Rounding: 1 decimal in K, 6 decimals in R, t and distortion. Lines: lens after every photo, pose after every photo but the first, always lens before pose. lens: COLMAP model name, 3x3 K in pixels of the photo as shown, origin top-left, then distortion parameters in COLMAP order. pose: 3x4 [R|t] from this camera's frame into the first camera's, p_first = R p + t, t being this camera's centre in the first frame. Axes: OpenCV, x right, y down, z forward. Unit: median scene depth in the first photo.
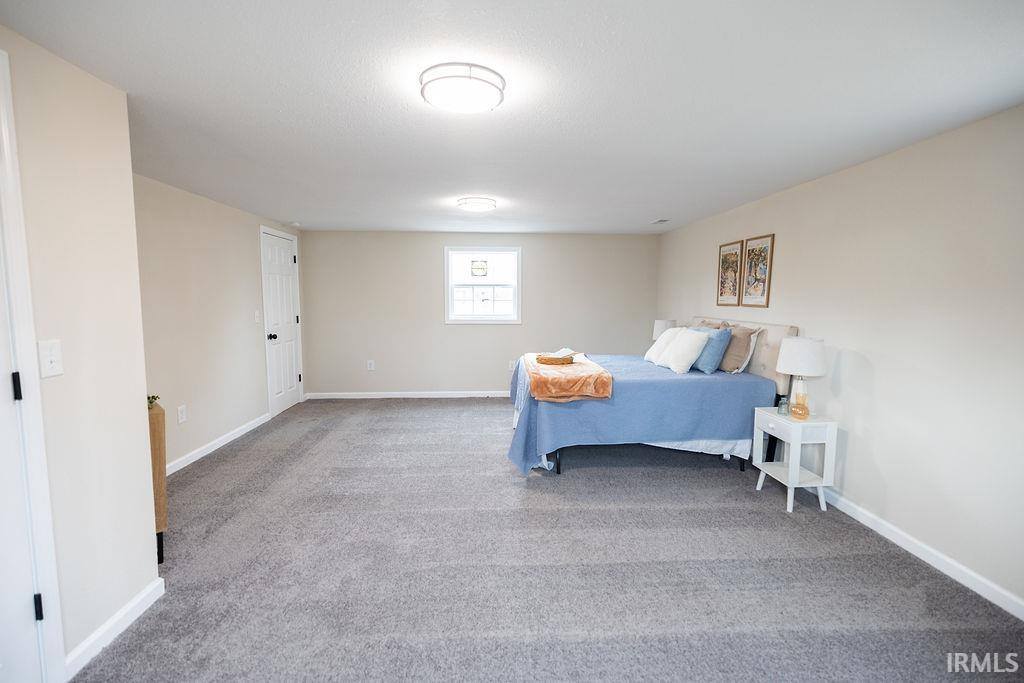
lens RADIAL K [[449.6, 0, 513.0], [0, 449.6, 338.1], [0, 0, 1]] dist [0.003737, 0.000583]
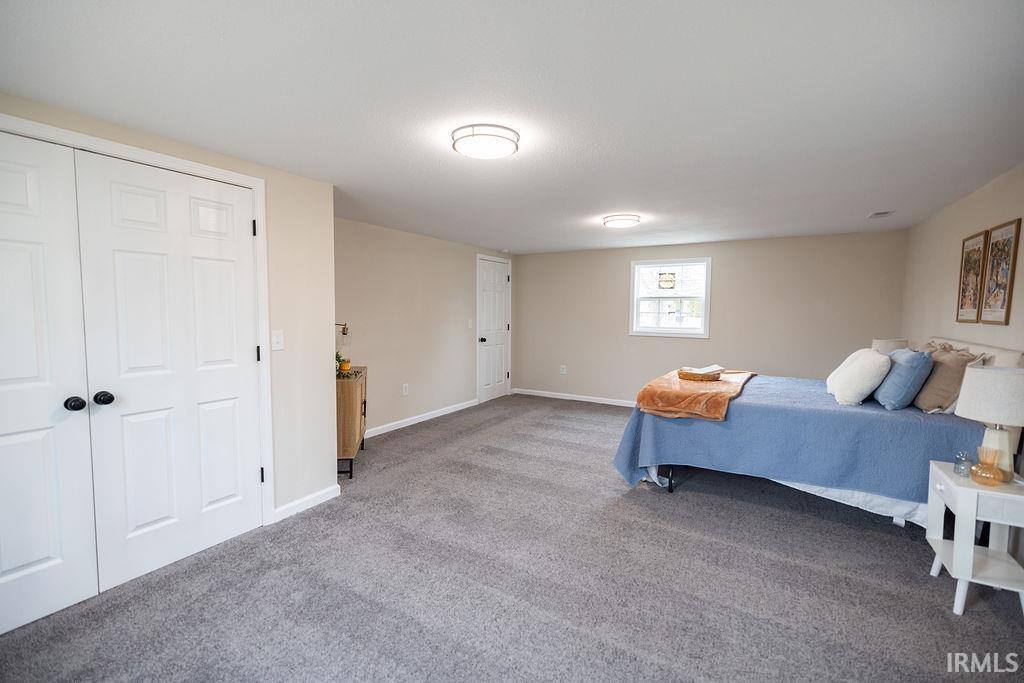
lens RADIAL K [[435.8, 0, 513.7], [0, 435.8, 338.9], [0, 0, 1]] dist [0.001771, 0.000263]
pose [[0.833225, 0.040529, -0.551447, 0.305464], [-0.054832, 0.998451, -0.009467, 0.000886], [0.550209, 0.038125, 0.834156, 0.024180]]
